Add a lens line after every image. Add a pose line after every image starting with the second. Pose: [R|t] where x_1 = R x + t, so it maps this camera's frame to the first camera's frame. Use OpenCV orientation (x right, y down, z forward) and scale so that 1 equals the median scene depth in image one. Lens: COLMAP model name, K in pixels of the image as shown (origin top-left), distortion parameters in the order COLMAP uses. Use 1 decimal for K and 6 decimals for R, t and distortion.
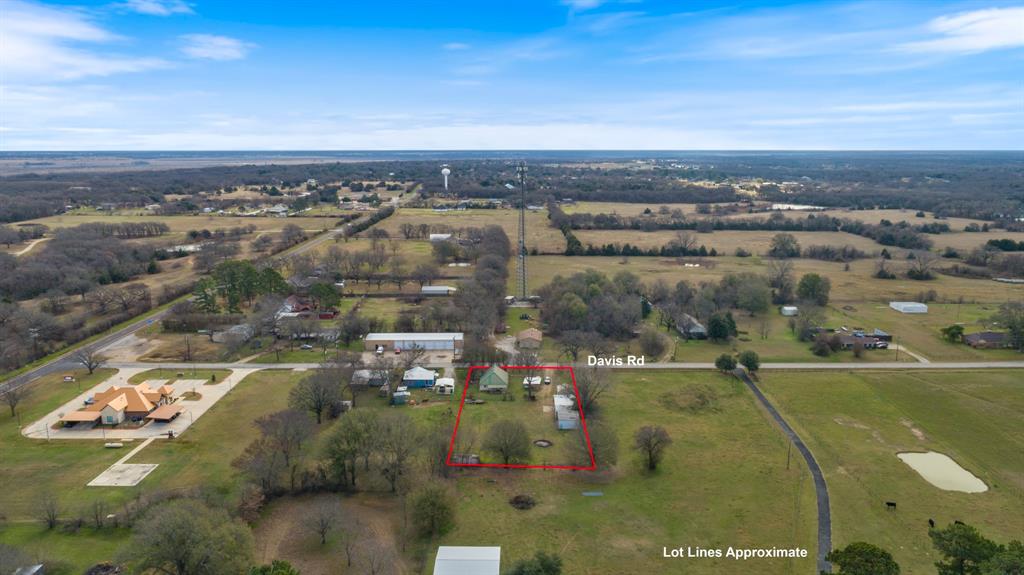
lens RADIAL K [[706.7, 0, 512.0], [0, 706.7, 287.5], [0, 0, 1]] dist [-0.007365, 0.003018]
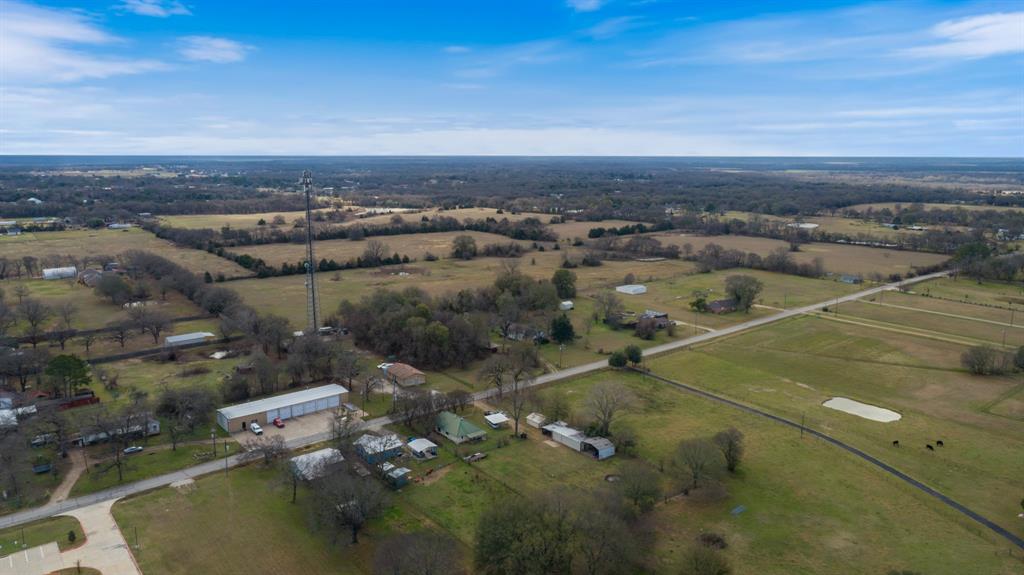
lens RADIAL K [[706.7, 0, 512.0], [0, 706.7, 287.5], [0, 0, 1]] dist [-0.007365, 0.003018]
pose [[0.775027, -0.115170, 0.621345, -0.452457], [0.119237, 0.992242, 0.035190, -0.055641], [-0.620577, 0.046814, 0.782747, 0.265166]]
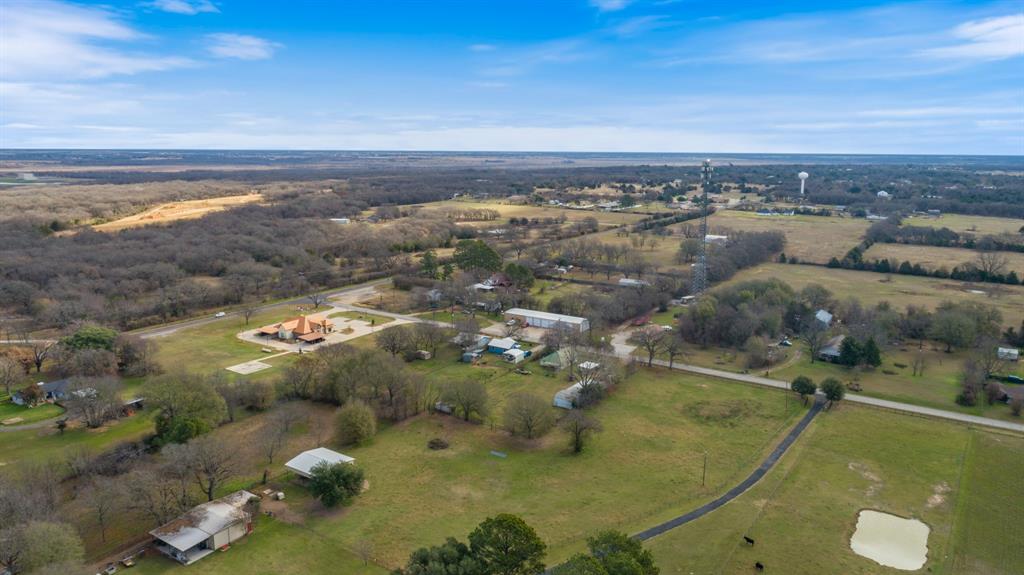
lens RADIAL K [[696.7, 0, 512.0], [0, 696.7, 287.5], [0, 0, 1]] dist [-0.006401, 0.002269]
pose [[0.836026, 0.112181, -0.537099, 0.446658], [-0.112442, 0.993130, 0.032406, -0.004833], [0.537044, 0.033301, 0.842897, 0.047956]]
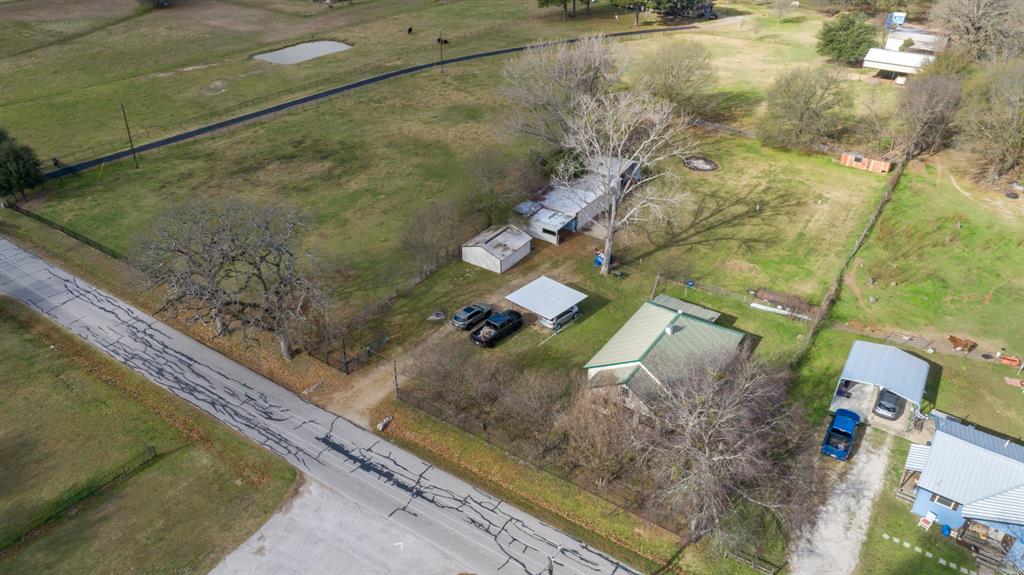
lens RADIAL K [[696.7, 0, 512.0], [0, 696.7, 287.5], [0, 0, 1]] dist [-0.006401, 0.002269]
pose [[-0.829927, -0.302912, 0.468472, -0.084051], [0.102243, 0.742935, 0.661509, -0.054236], [-0.548423, 0.596902, -0.585611, 1.083198]]
